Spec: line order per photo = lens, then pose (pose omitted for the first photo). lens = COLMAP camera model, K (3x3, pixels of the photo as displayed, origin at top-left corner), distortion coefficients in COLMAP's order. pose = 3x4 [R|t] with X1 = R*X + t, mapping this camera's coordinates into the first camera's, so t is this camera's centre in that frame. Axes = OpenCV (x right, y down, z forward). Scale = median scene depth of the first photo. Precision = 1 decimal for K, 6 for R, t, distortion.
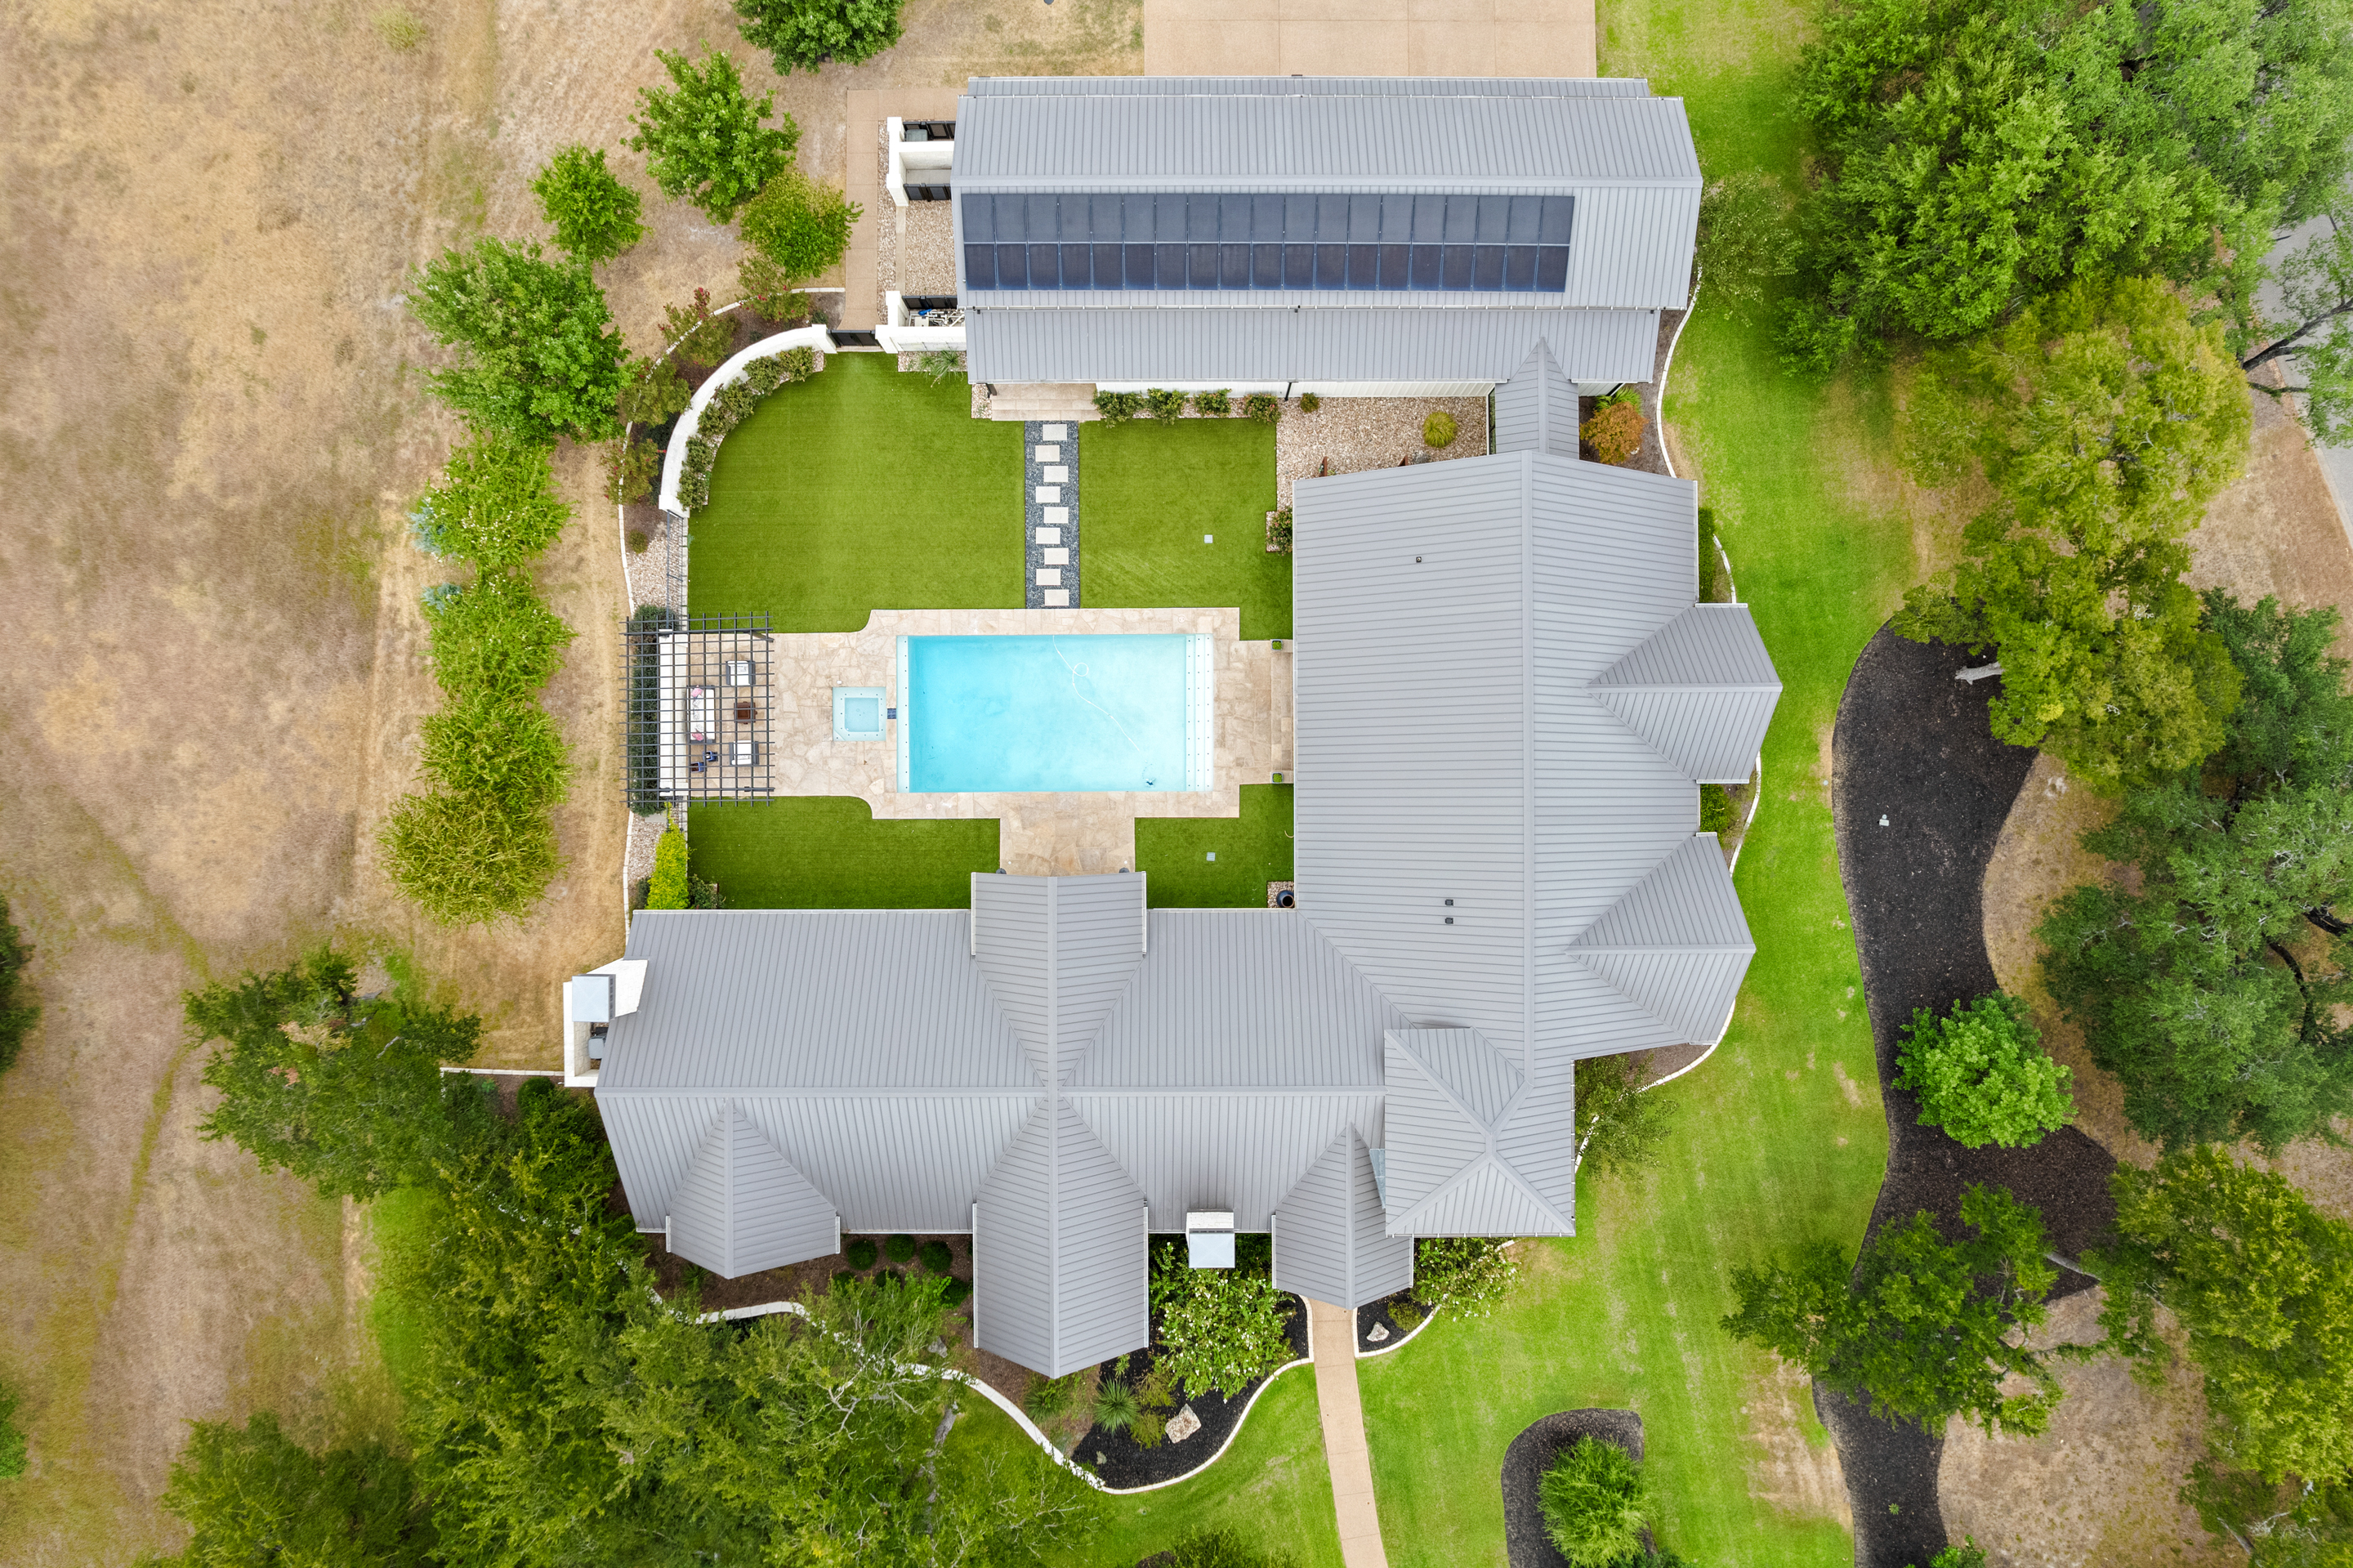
lens RADIAL K [[1513.2, 0, 1180.1], [0, 1513.2, 790.3], [0, 0, 1]] dist [-0.070231, 0.068270]
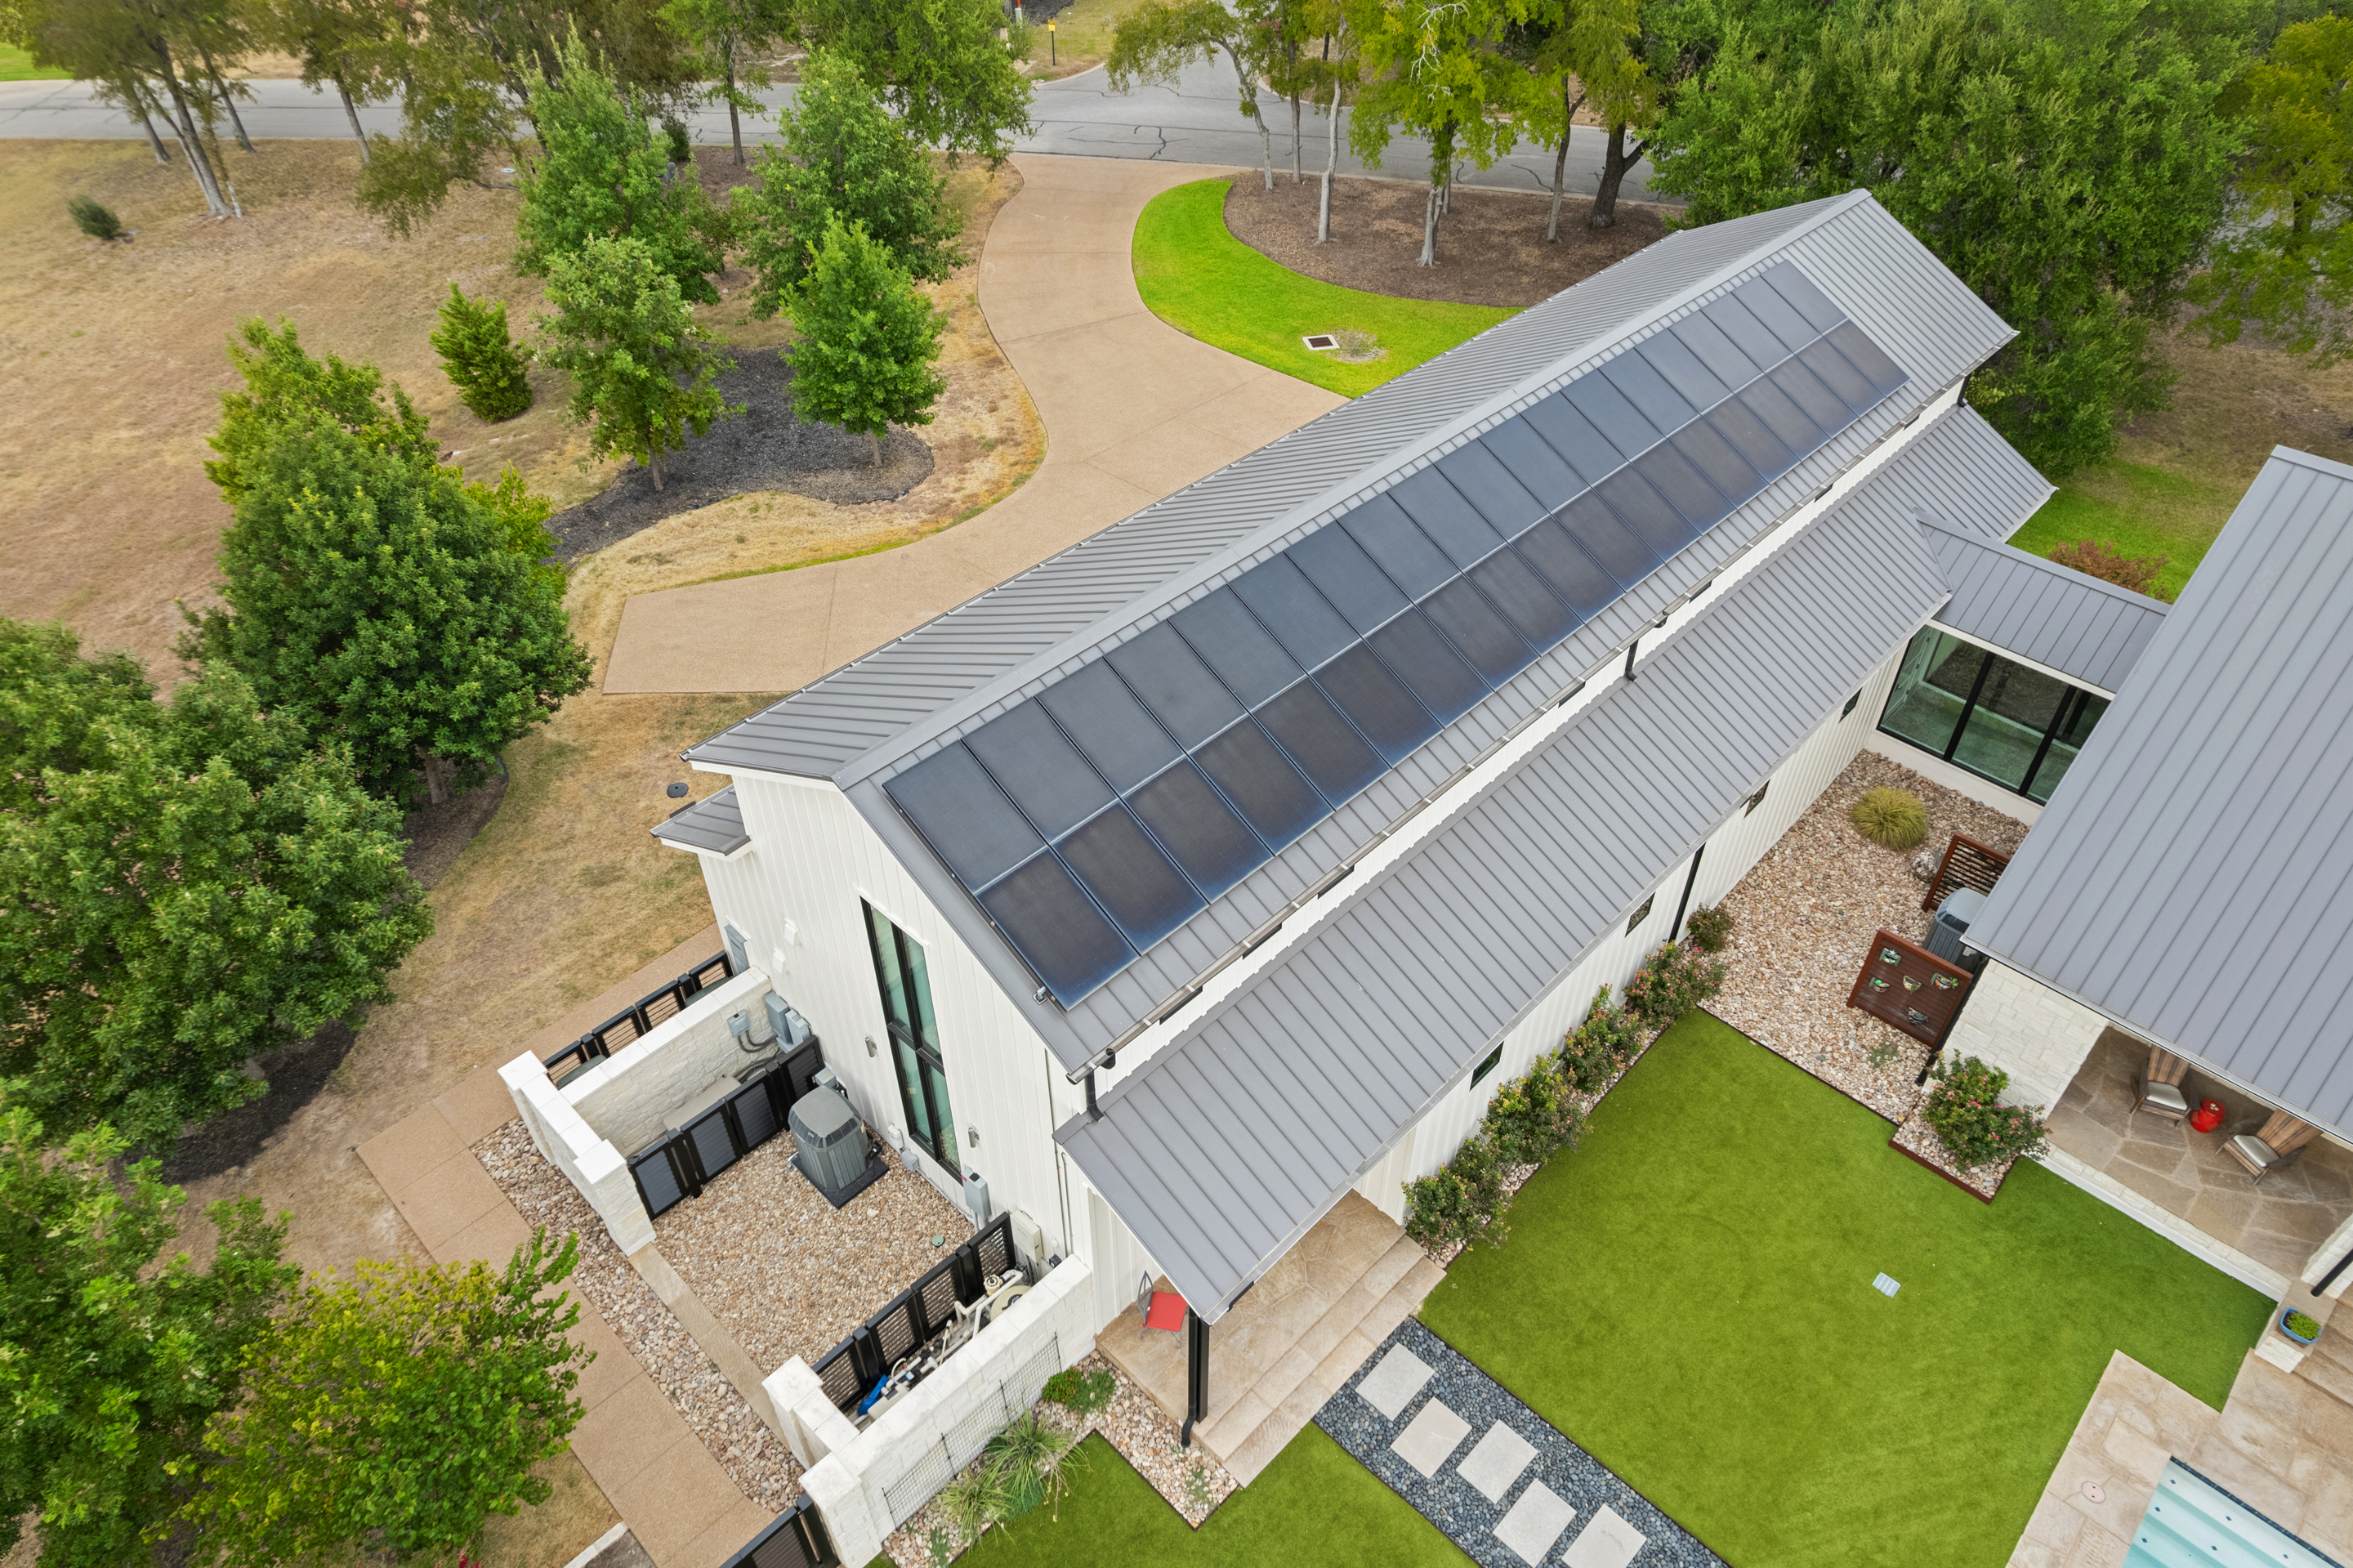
lens RADIAL K [[1513.2, 0, 1180.1], [0, 1513.2, 790.3], [0, 0, 1]] dist [-0.070231, 0.068270]
pose [[0.694630, -0.471572, 0.543240, -0.239449], [0.719338, 0.462120, -0.518650, -0.157978], [-0.006462, 0.751043, 0.660222, 0.674294]]
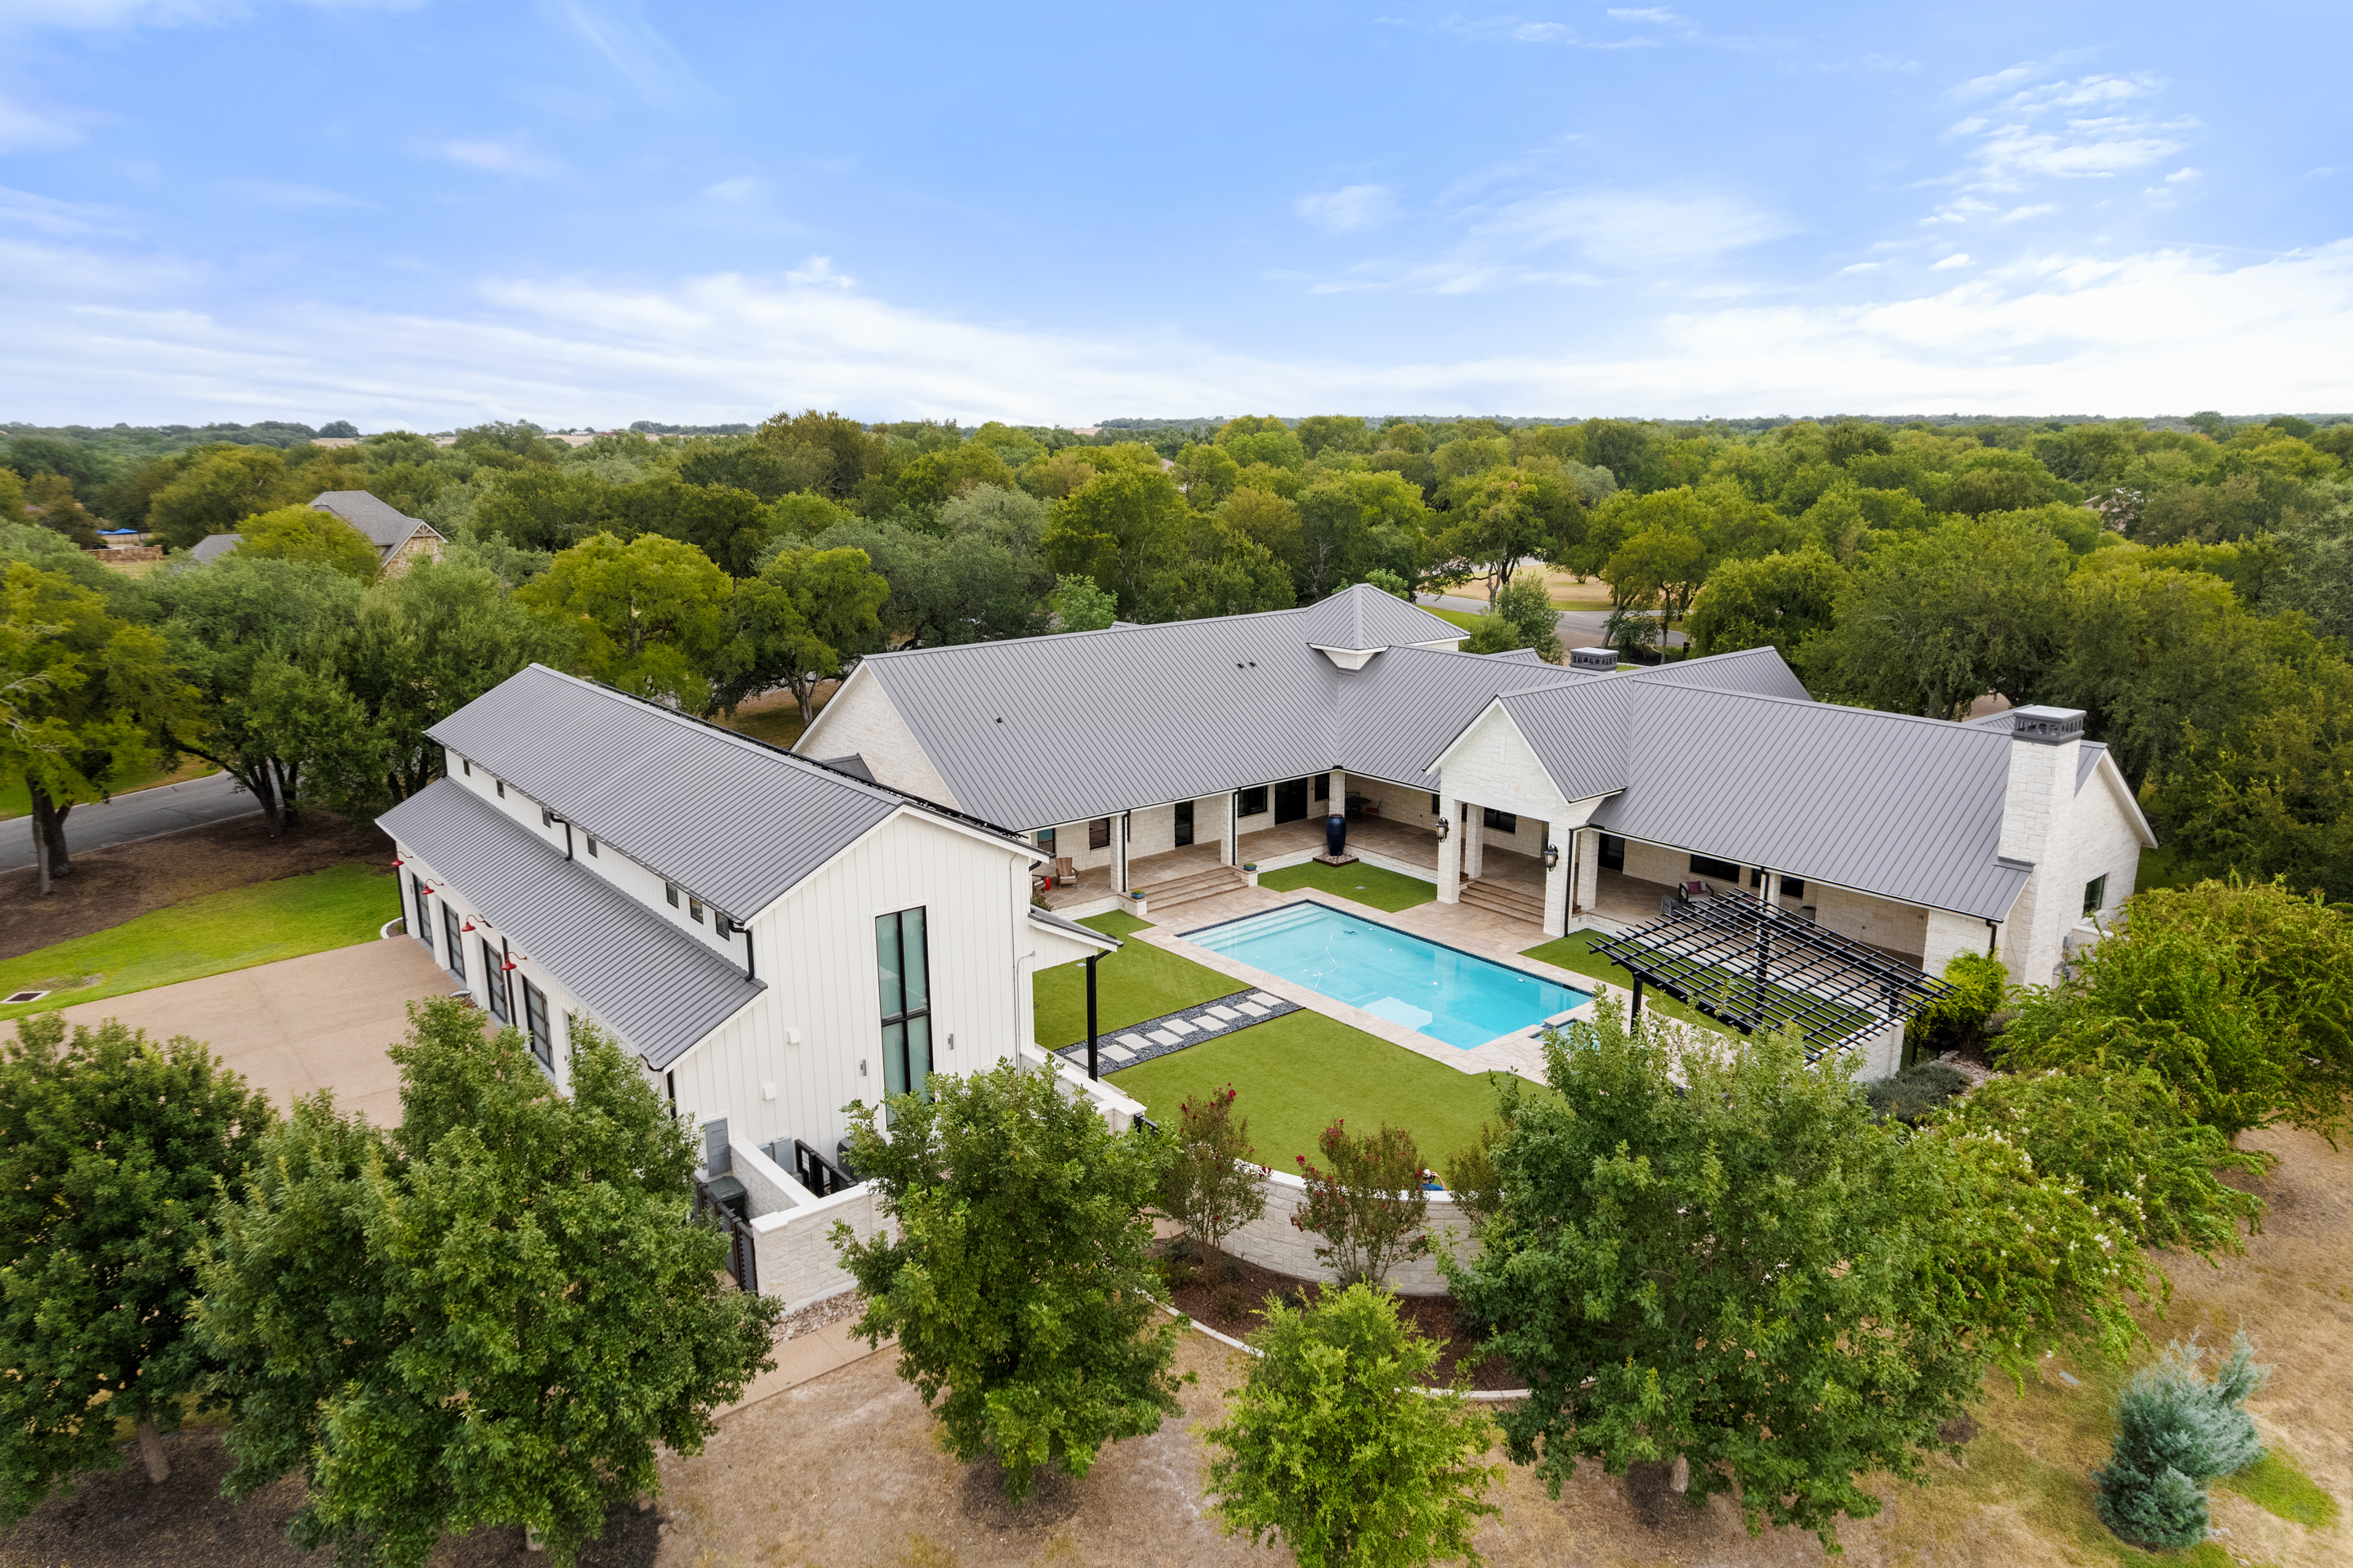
lens RADIAL K [[1513.2, 0, 1180.1], [0, 1513.2, 790.3], [0, 0, 1]] dist [-0.070231, 0.068270]
pose [[-0.631780, -0.176527, 0.754779, -0.597621], [0.775132, -0.137621, 0.616629, -0.604008], [-0.004978, 0.974627, 0.223778, 0.733885]]
